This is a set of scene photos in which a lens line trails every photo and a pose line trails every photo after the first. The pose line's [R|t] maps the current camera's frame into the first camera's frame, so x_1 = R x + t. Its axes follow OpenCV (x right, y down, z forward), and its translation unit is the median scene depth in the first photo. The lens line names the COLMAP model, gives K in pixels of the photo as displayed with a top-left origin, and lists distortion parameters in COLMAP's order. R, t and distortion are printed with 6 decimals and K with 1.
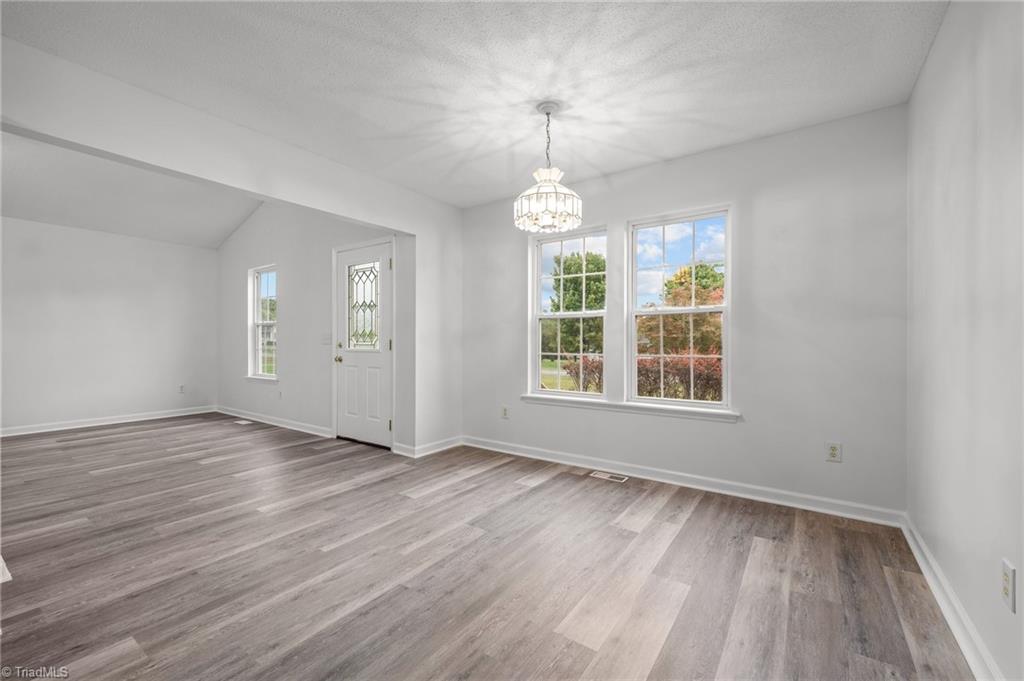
lens RADIAL K [[422.8, 0, 511.7], [0, 422.8, 343.4], [0, 0, 1]] dist [0.001952, -0.000480]
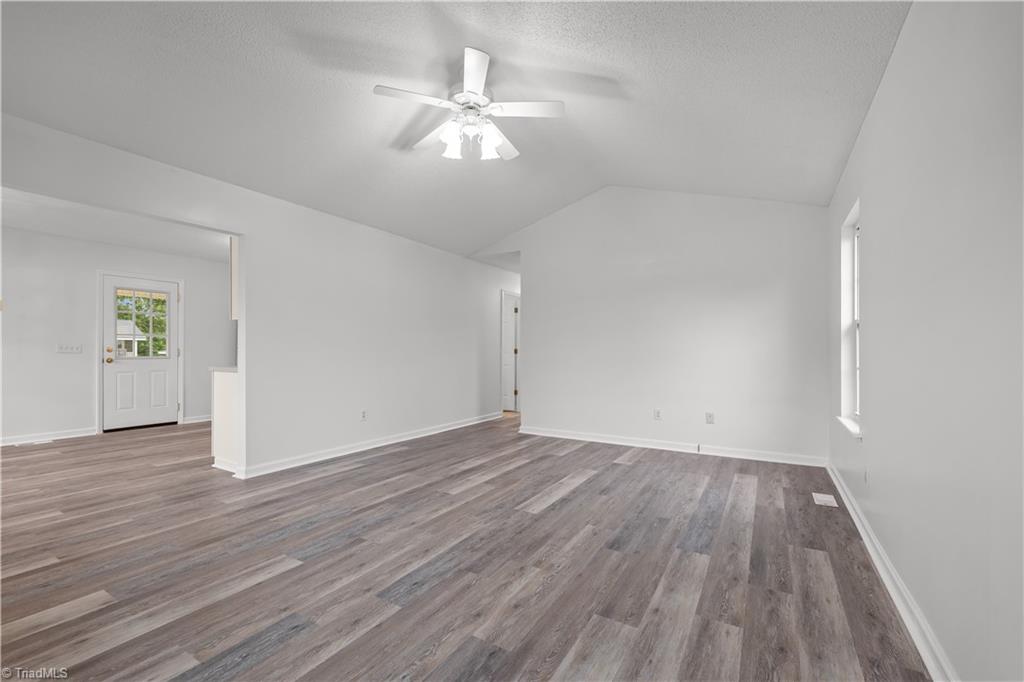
lens RADIAL K [[427.5, 0, 514.3], [0, 427.5, 351.3], [0, 0, 1]] dist [0.001106, -0.000176]
pose [[-0.997405, -0.004331, -0.071865, -1.548900], [-0.004798, 0.999968, 0.006323, -0.014453], [0.071835, 0.006651, -0.997394, 2.019768]]
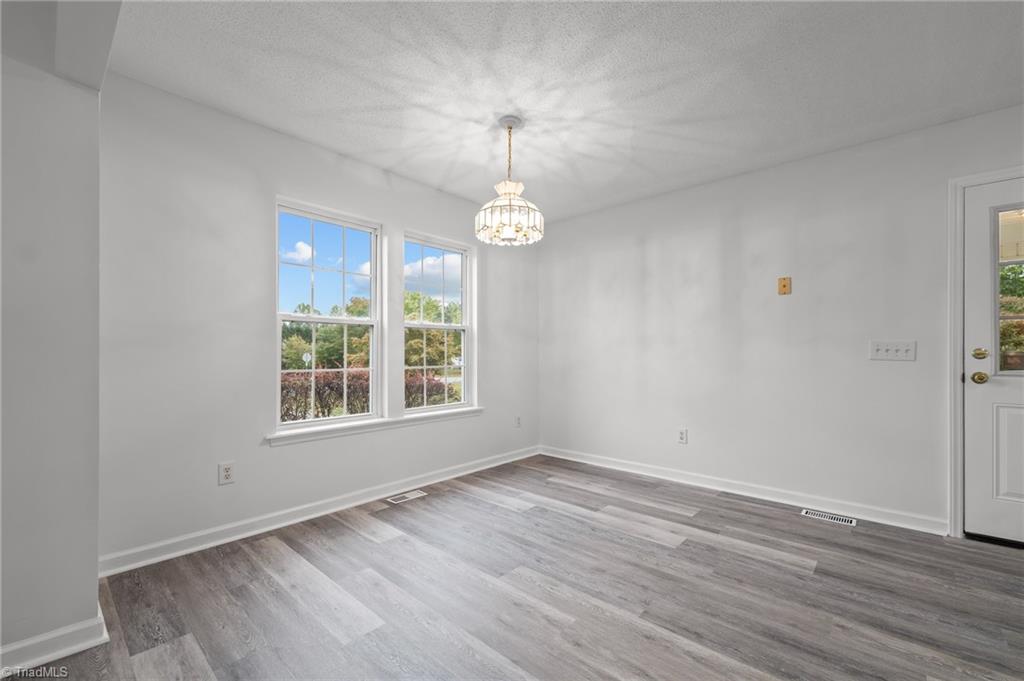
lens RADIAL K [[423.2, 0, 512.4], [0, 423.2, 354.0], [0, 0, 1]] dist [0.001488, 0.000246]
pose [[0.117809, -0.002347, 0.993033, -0.802517], [0.004611, 0.999988, 0.001817, -0.005599], [-0.993026, 0.004365, 0.117819, 0.769116]]
